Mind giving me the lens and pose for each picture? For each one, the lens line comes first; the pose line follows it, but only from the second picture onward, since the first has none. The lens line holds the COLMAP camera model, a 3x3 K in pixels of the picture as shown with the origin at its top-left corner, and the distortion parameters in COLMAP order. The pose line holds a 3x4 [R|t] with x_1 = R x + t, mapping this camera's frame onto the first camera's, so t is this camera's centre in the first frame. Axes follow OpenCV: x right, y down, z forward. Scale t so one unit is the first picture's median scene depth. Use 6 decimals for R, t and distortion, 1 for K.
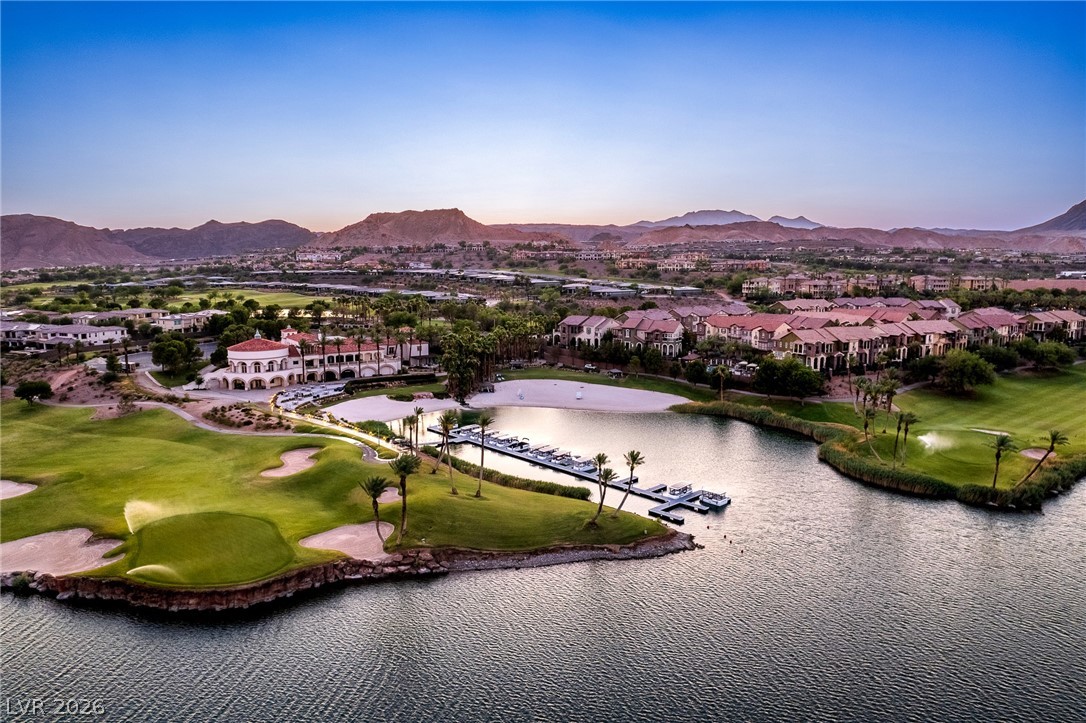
lens RADIAL K [[699.4, 0, 543.0], [0, 699.4, 361.5], [0, 0, 1]] dist [-0.082190, 0.076001]
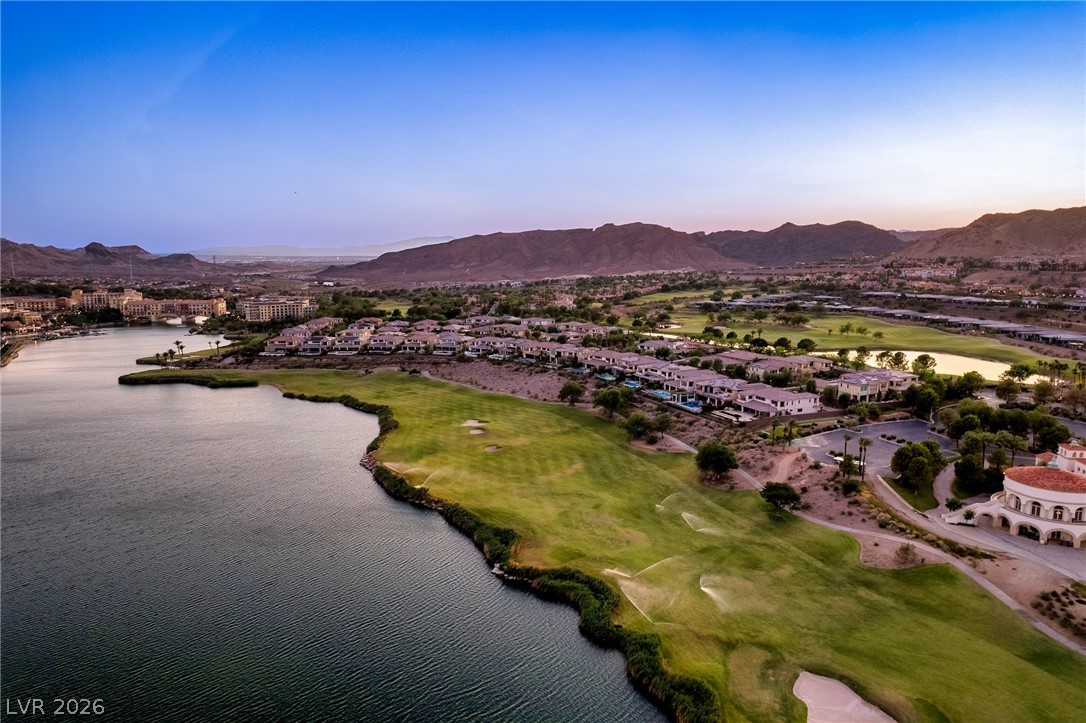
lens RADIAL K [[699.4, 0, 543.0], [0, 699.4, 361.5], [0, 0, 1]] dist [-0.082190, 0.076001]
pose [[0.732424, 0.101131, -0.673296, -0.274487], [-0.095092, 0.994409, 0.045920, -0.104398], [0.674176, 0.030393, 0.737945, 0.082085]]
